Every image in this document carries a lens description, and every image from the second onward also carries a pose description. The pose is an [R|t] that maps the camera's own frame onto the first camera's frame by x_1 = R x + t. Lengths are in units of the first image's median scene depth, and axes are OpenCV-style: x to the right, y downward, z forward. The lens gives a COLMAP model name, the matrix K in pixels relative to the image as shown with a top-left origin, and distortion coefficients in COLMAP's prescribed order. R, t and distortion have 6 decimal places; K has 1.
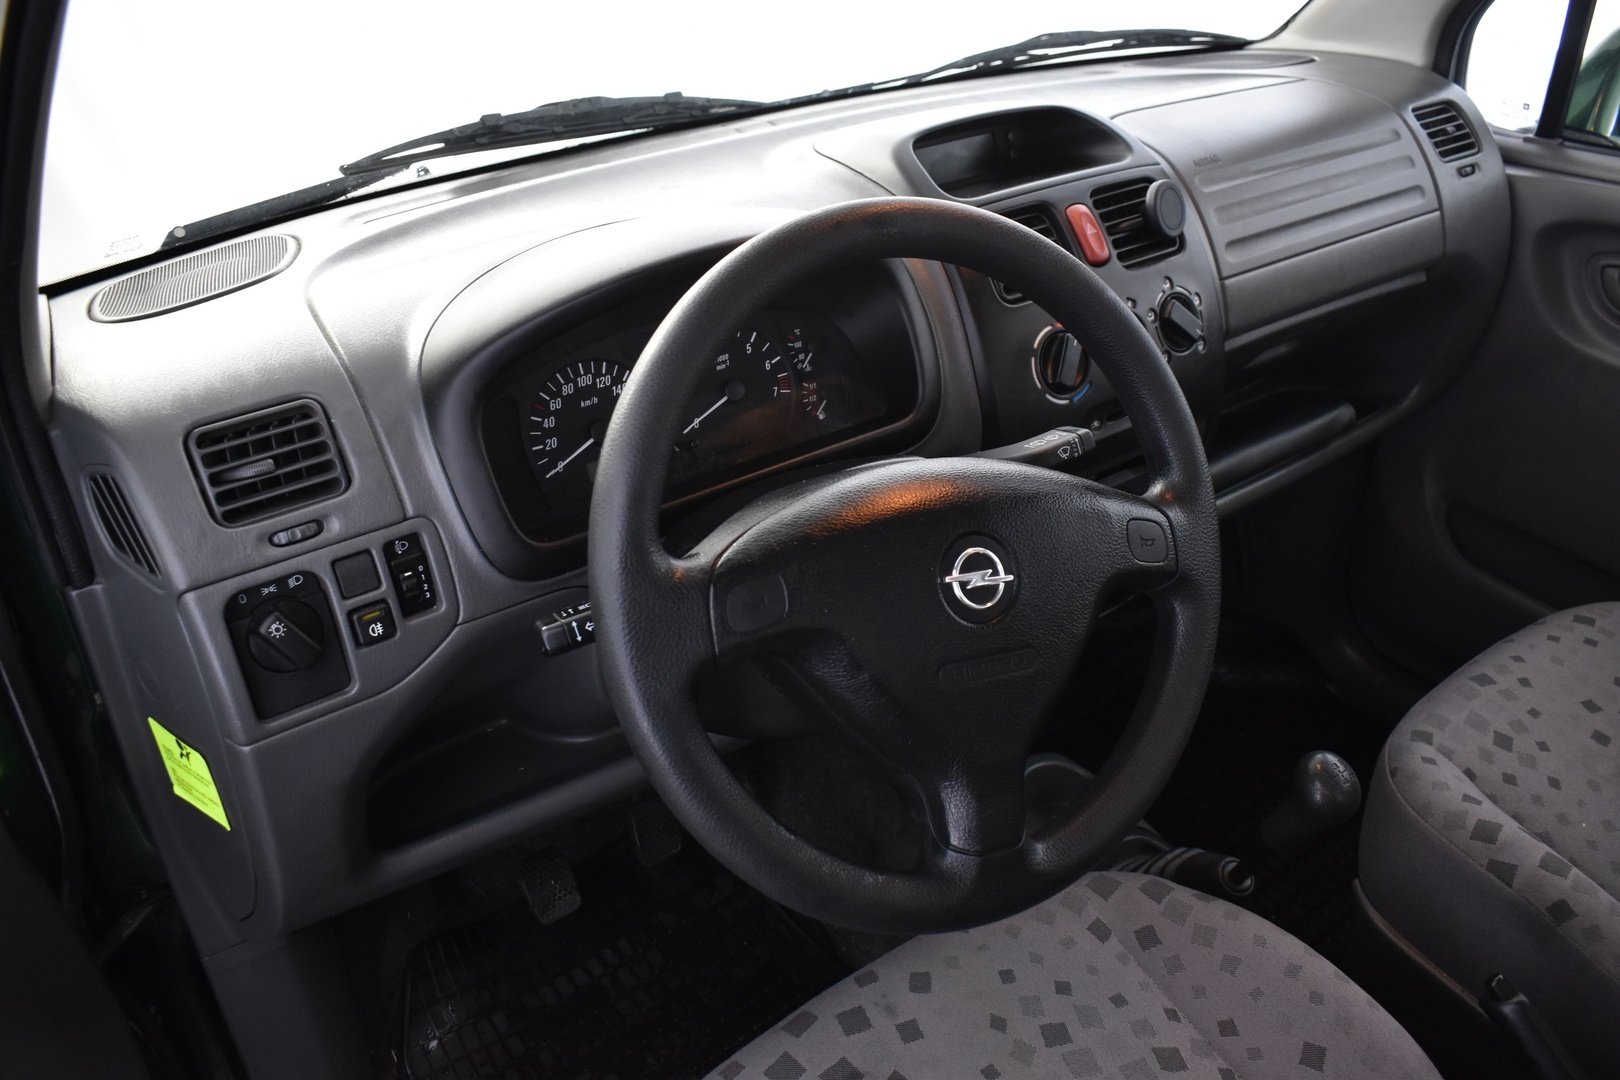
lens RADIAL K [[1343.7, 0, 810.0], [0, 1343.7, 540.0], [0, 0, 1]] dist [-0.080590, 0.000440]
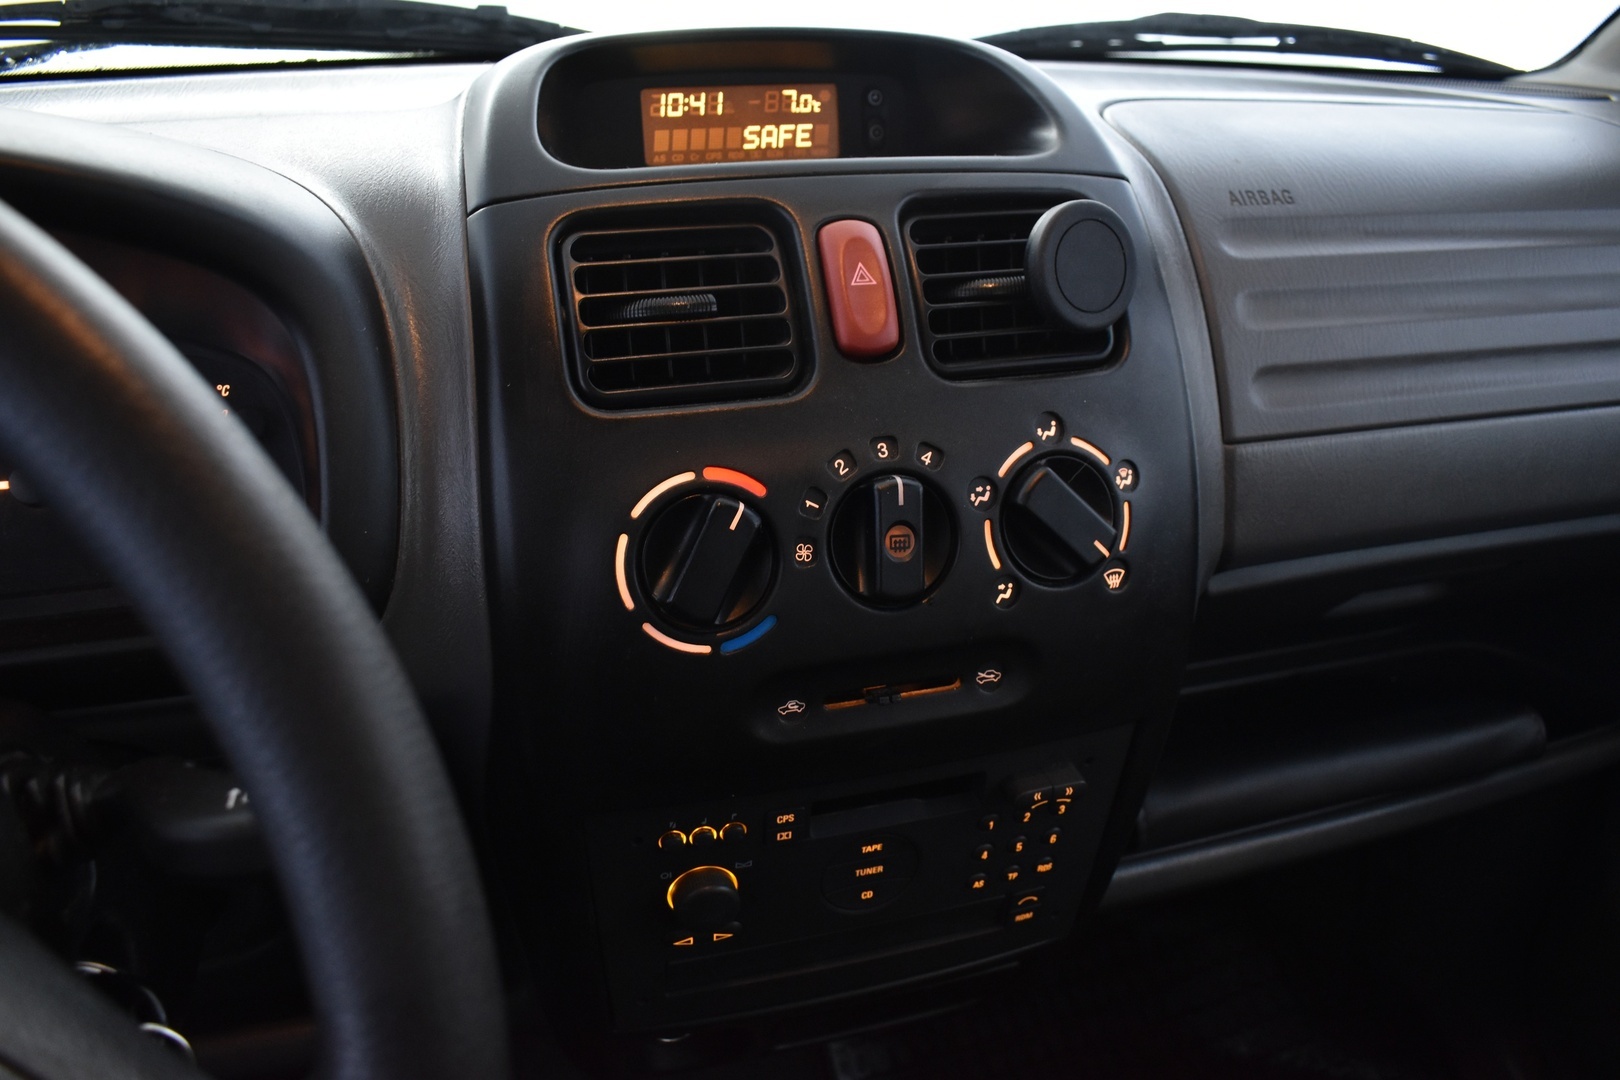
lens RADIAL K [[1283.0, 0, 810.0], [0, 1283.0, 540.0], [0, 0, 1]] dist [-0.082605, 0.001229]
pose [[0.949472, 0.204282, -0.238268, 0.317307], [-0.213001, 0.976988, -0.011151, -0.140911], [0.230507, 0.061339, 0.971135, 0.595736]]
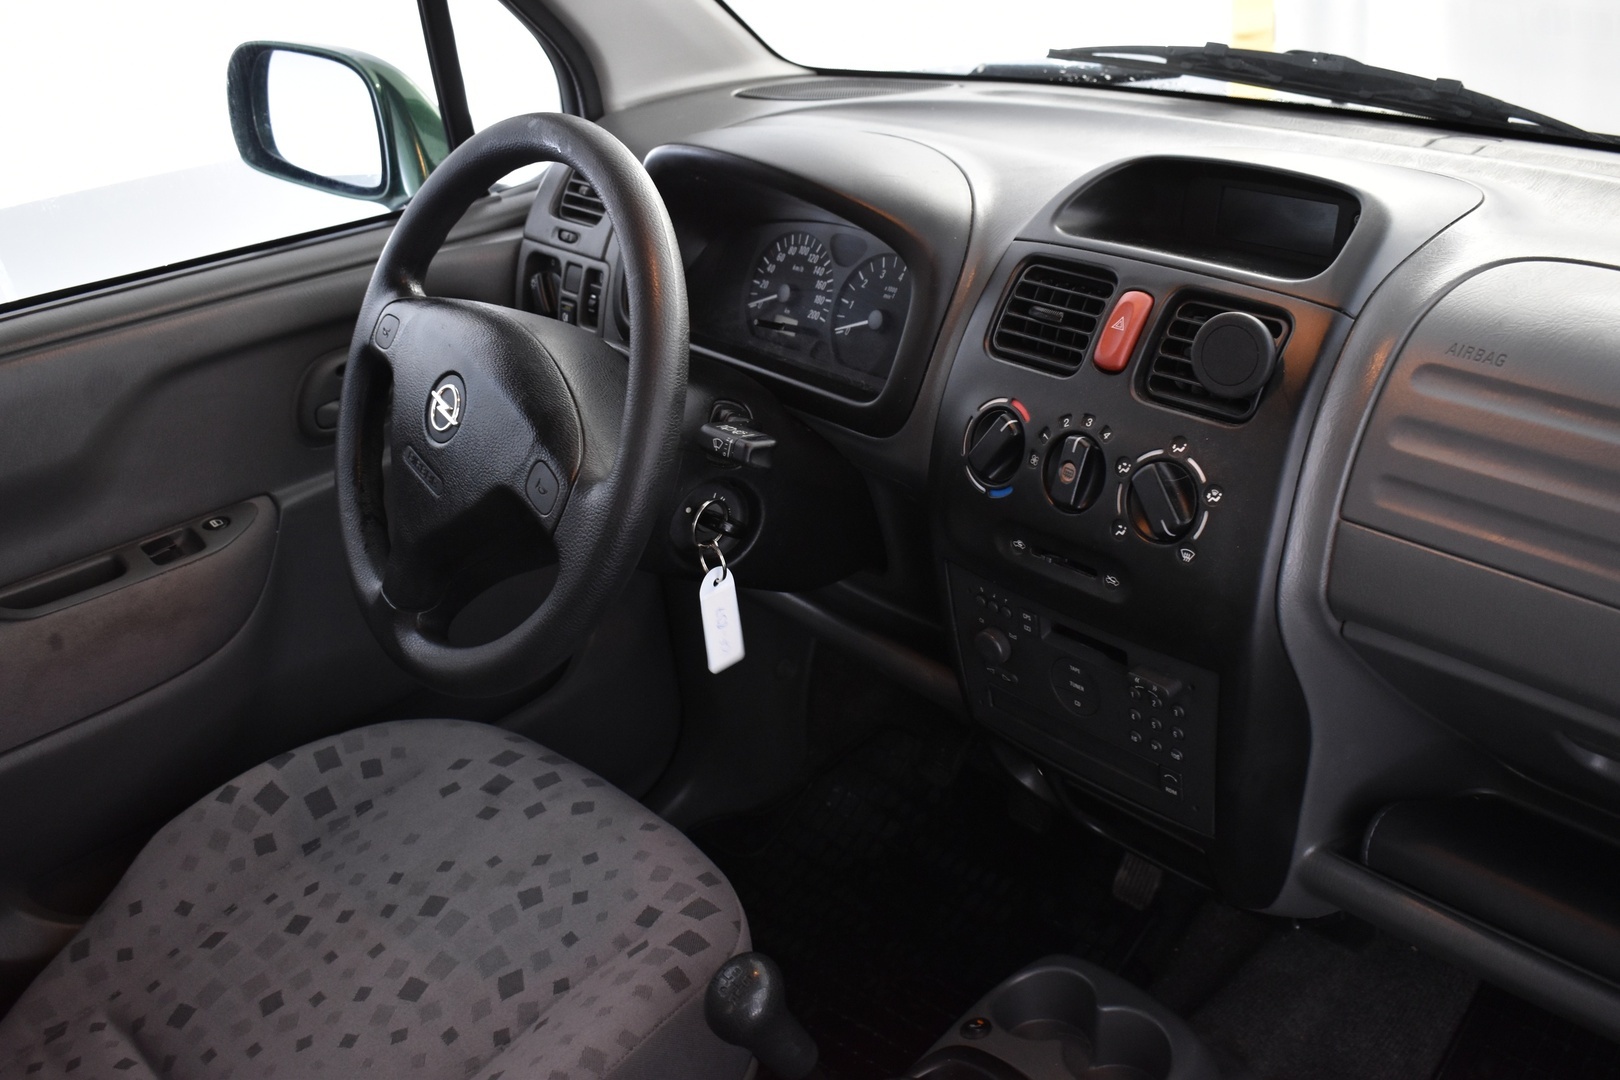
lens RADIAL K [[1649.7, 0, 810.0], [0, 1649.7, 540.0], [0, 0, 1]] dist [-0.055998, 0.011053]
pose [[0.100030, 0.470845, -0.876527, 1.086820], [-0.426991, 0.816016, 0.389612, -0.428124], [0.898706, 0.335296, 0.282672, 0.624375]]
